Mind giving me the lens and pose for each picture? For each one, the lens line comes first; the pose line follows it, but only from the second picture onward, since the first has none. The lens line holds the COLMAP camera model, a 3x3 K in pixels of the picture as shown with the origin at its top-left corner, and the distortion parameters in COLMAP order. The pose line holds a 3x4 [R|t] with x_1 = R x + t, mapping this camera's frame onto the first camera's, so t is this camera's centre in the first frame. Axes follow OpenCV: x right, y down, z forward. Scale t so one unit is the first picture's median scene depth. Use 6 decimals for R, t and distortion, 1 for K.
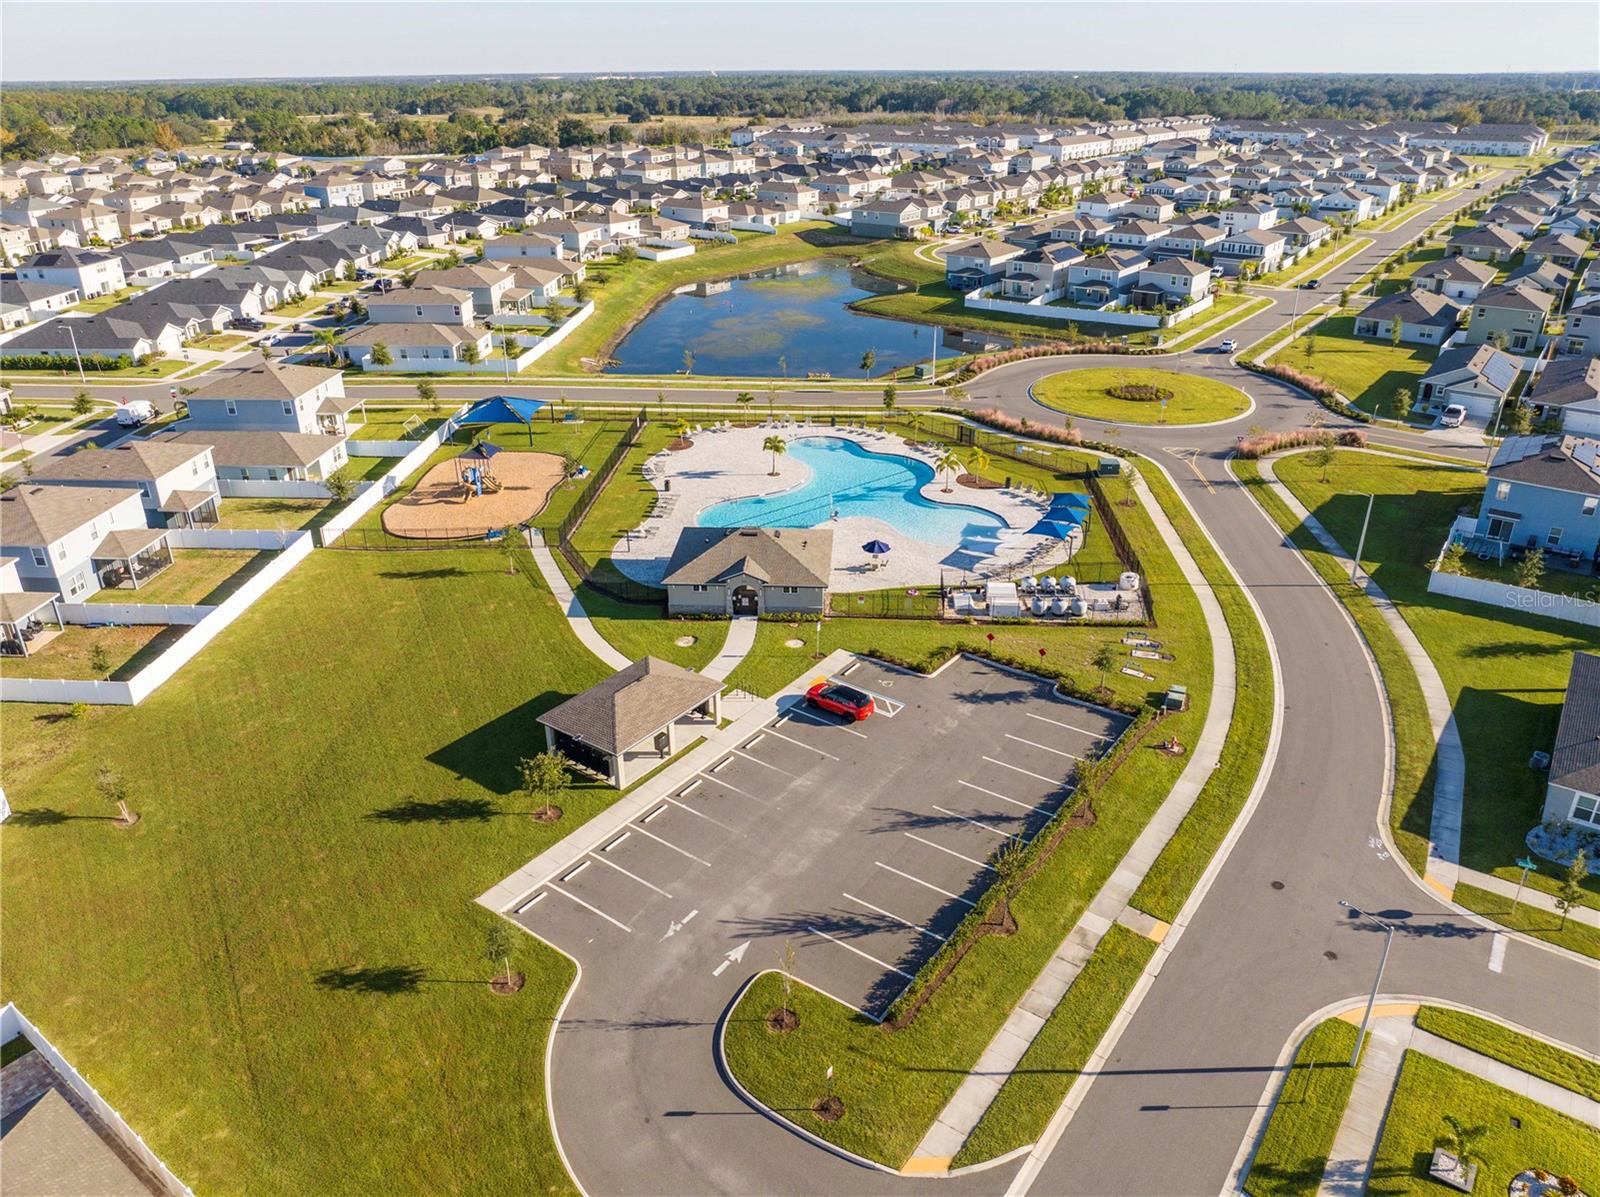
lens RADIAL K [[1133.6, 0, 800.0], [0, 1133.6, 598.5], [0, 0, 1]] dist [-0.035441, 0.003654]
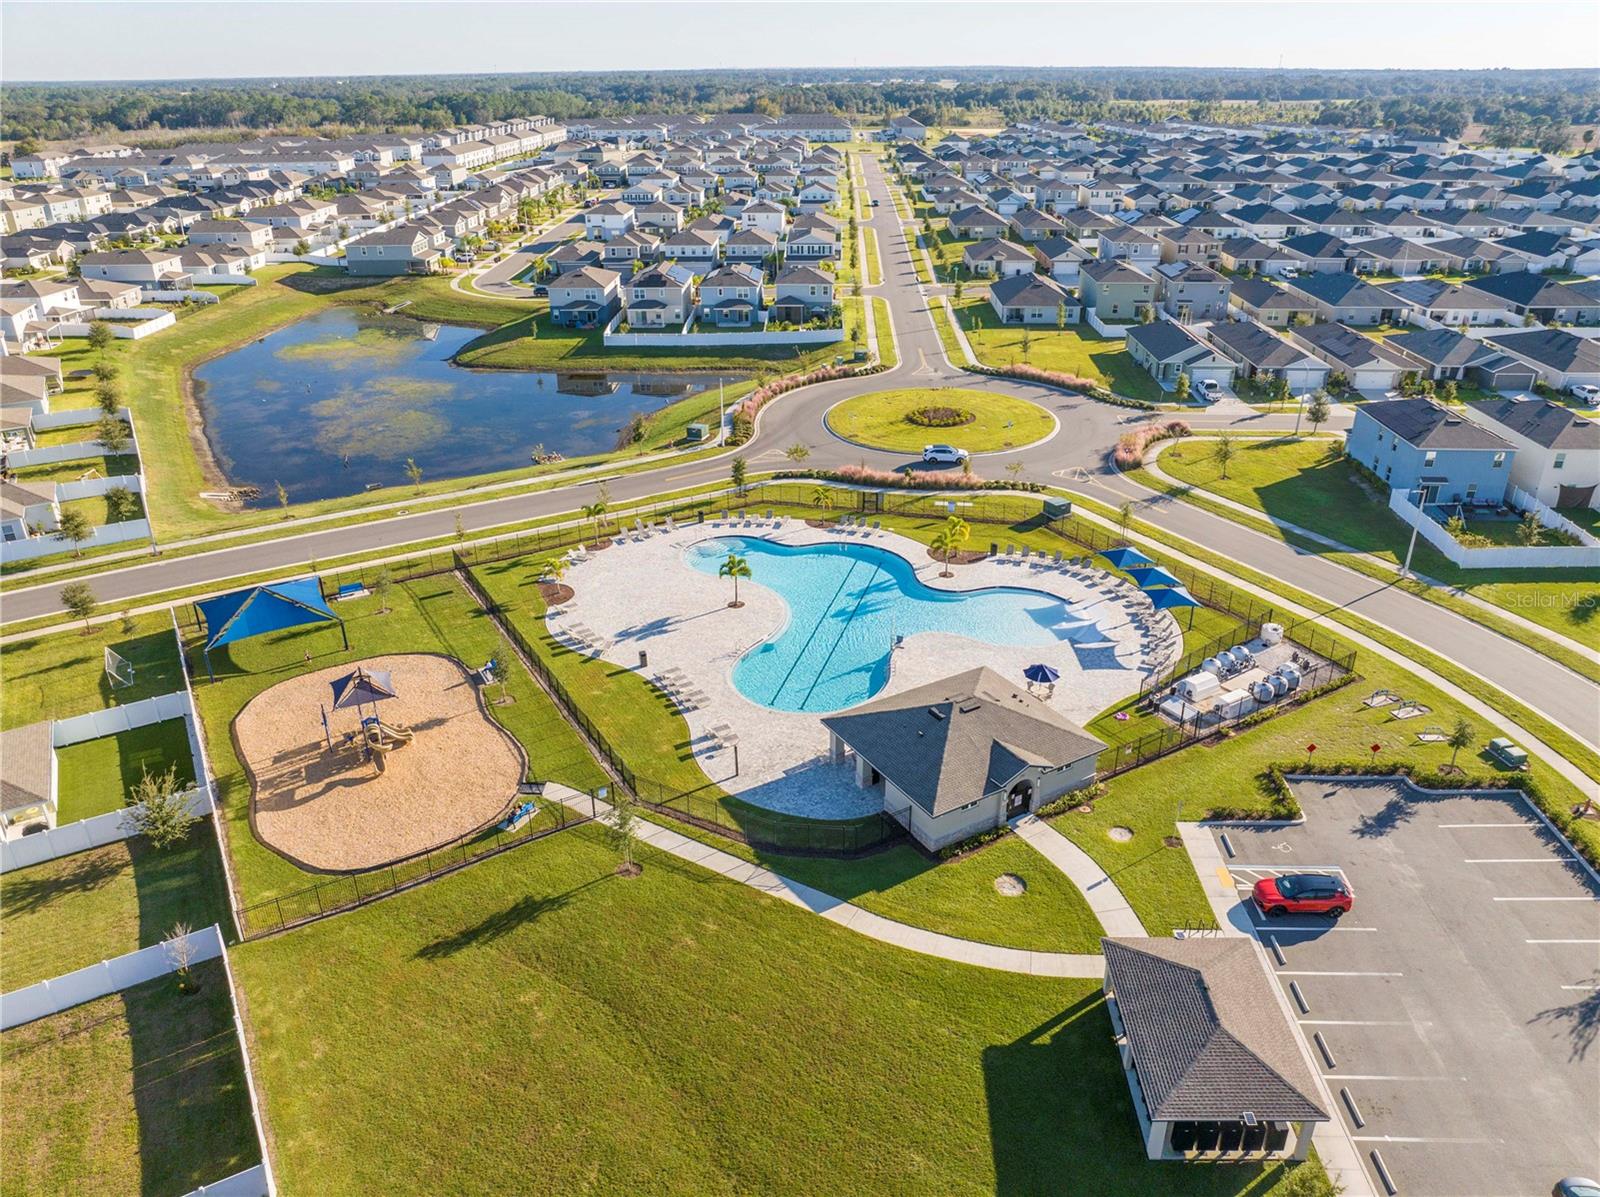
lens RADIAL K [[1133.6, 0, 800.0], [0, 1133.6, 598.5], [0, 0, 1]] dist [-0.035441, 0.003654]
pose [[0.822782, -0.244154, 0.513244, -0.353933], [0.245325, 0.967137, 0.066793, -0.144200], [-0.512685, 0.070955, 0.855640, 0.302946]]
